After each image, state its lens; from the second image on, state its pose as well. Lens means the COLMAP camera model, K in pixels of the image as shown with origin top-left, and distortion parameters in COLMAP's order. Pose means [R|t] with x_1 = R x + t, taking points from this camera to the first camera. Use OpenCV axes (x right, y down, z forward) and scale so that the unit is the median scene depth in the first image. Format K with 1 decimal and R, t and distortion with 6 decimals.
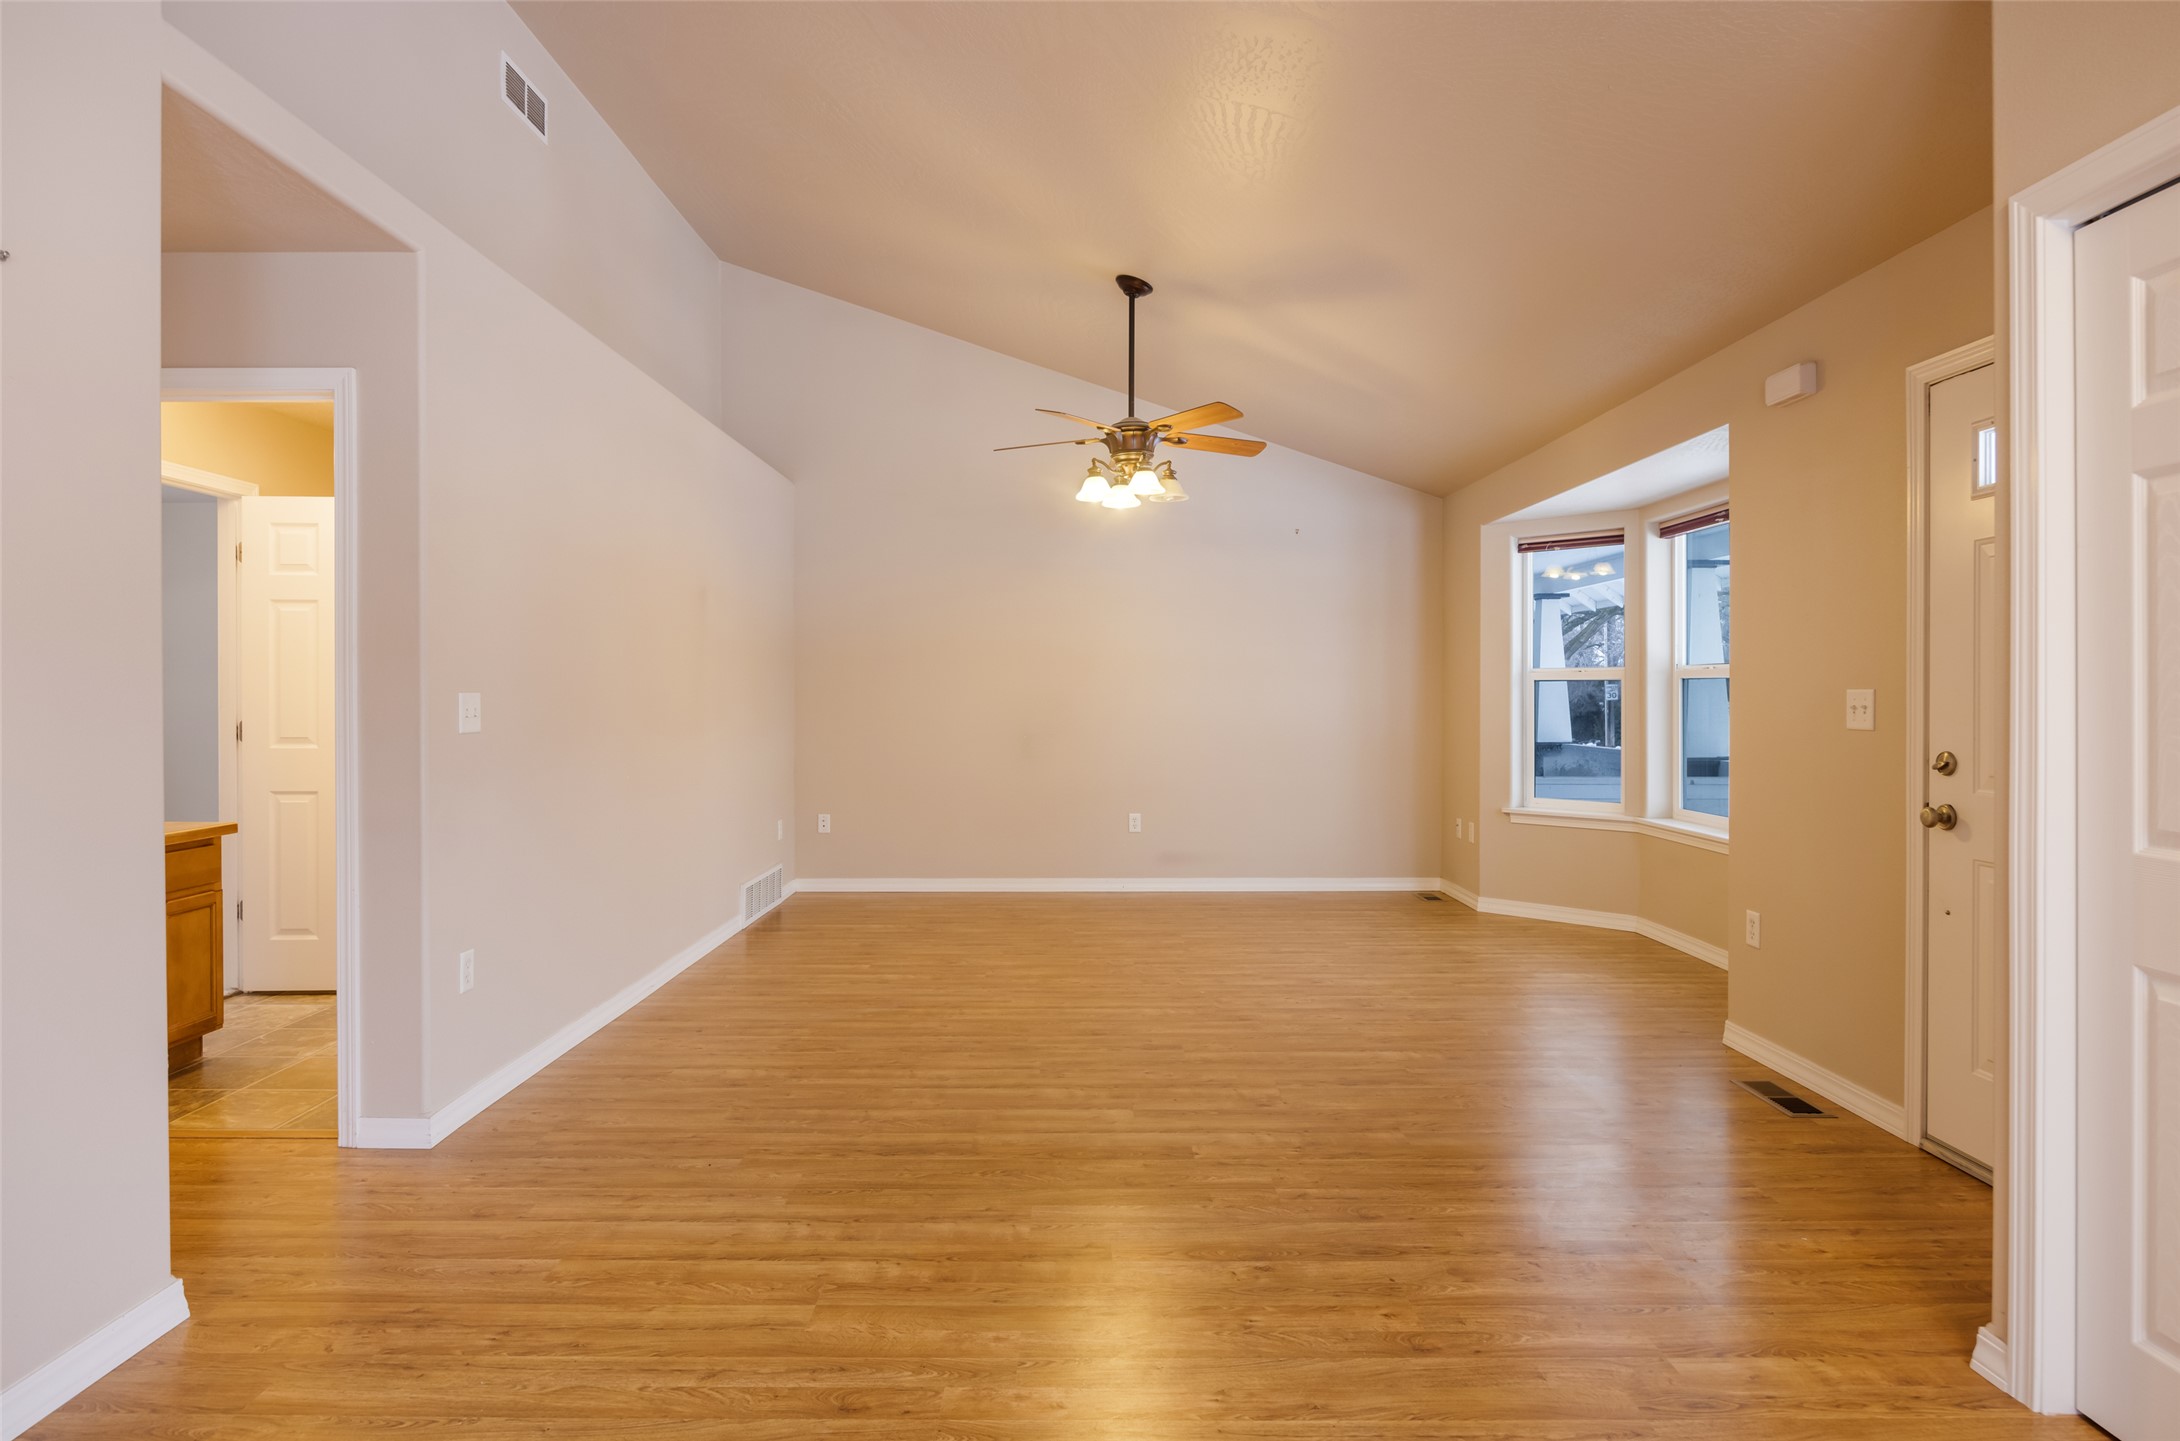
lens RADIAL K [[1207.4, 0, 1063.4], [0, 1207.4, 712.4], [0, 0, 1]] dist [-0.005415, 0.000772]
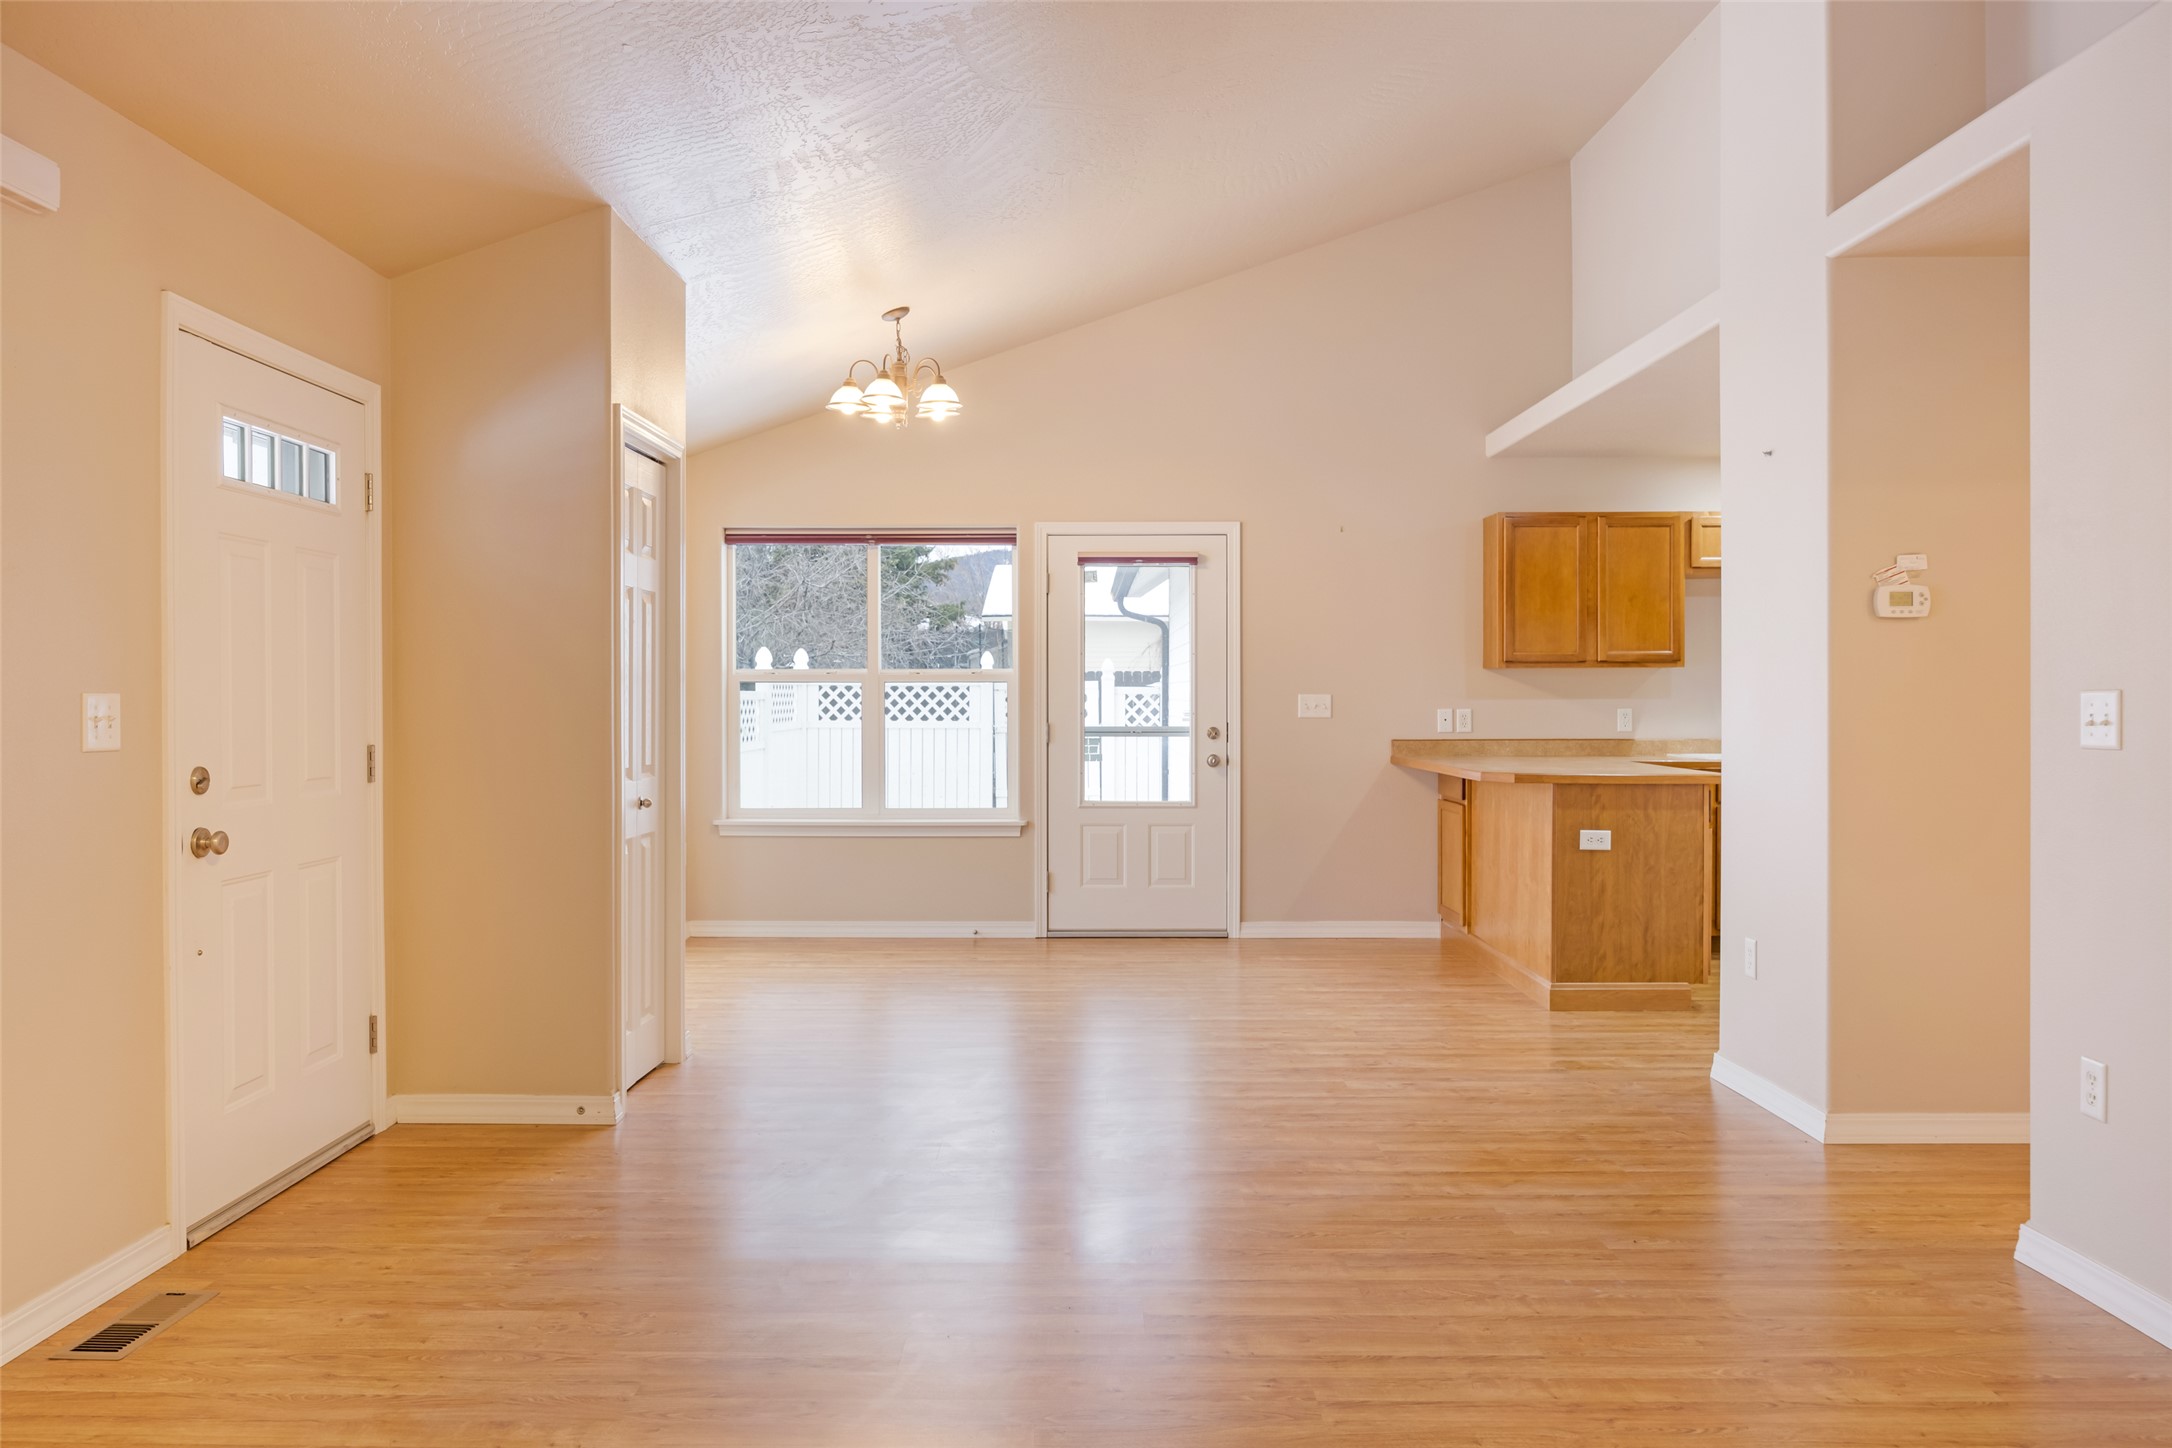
lens RADIAL K [[1559.3, 0, 1072.6], [0, 1559.3, 709.7], [0, 0, 1]] dist [-0.006549, 0.000333]
pose [[-0.999964, 0.003044, -0.007893, 0.096964], [0.002873, 0.999763, 0.021565, -0.024905], [0.007957, 0.021542, -0.999736, 1.752972]]
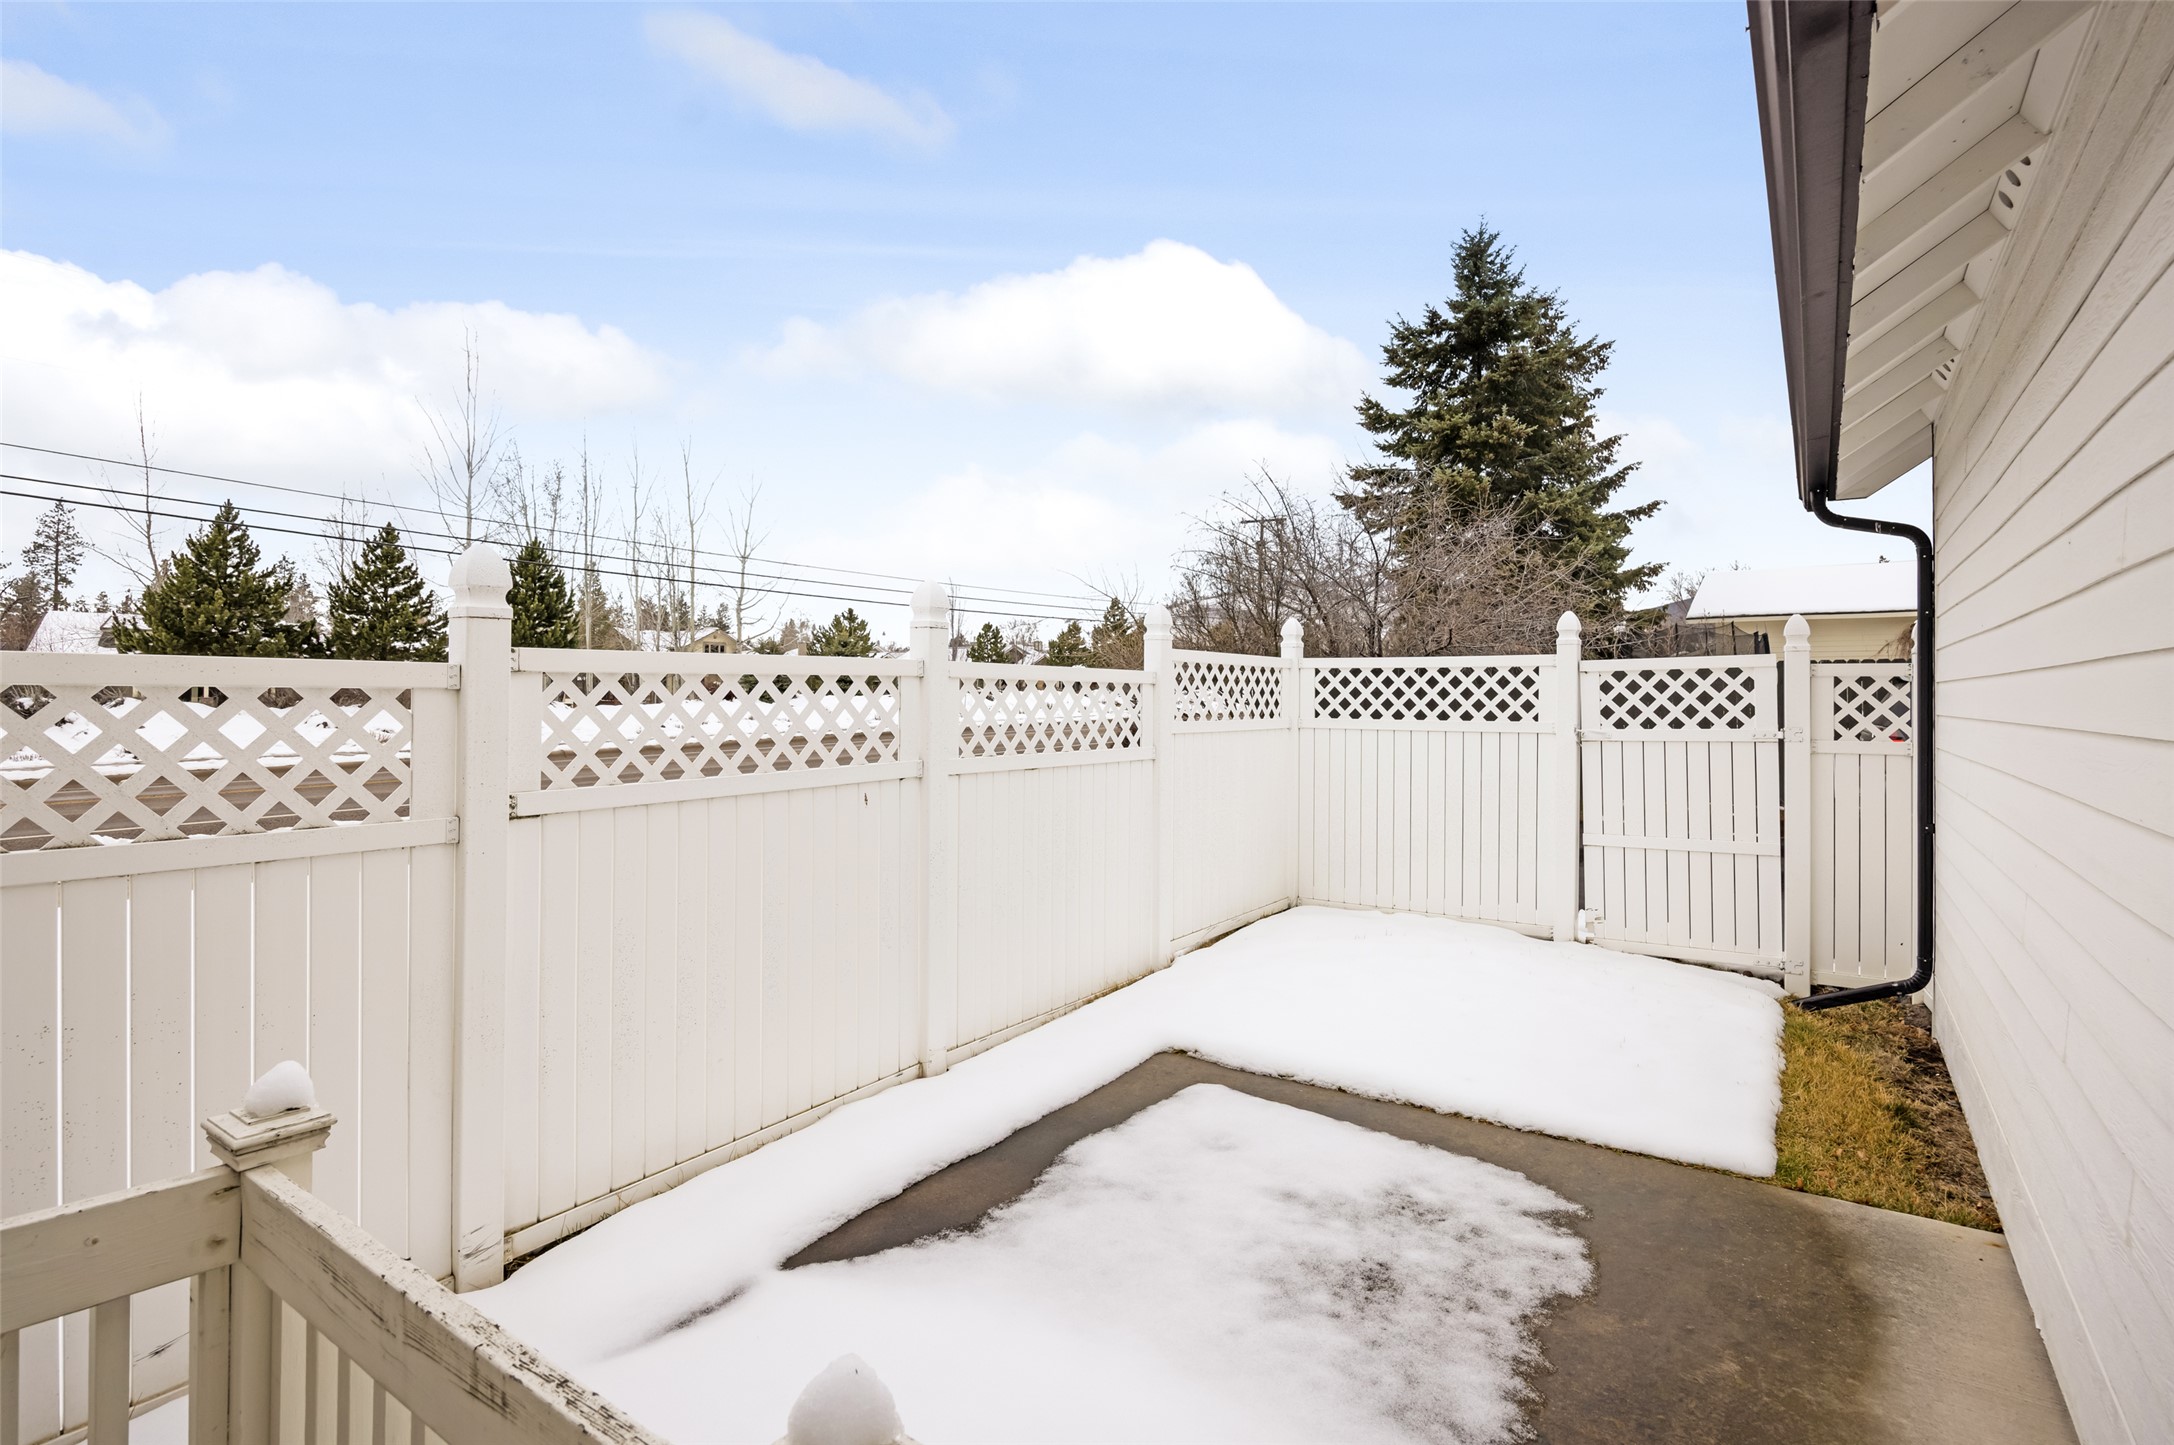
lens RADIAL K [[1048.3, 0, 1080.2], [0, 1048.3, 691.5], [0, 0, 1]] dist [-0.024888, -0.000151]
pose [[-0.820777, 0.003278, 0.571239, -0.032102], [0.005112, 0.999986, 0.001606, 0.035143], [-0.571226, 0.004238, -0.820782, -0.478593]]
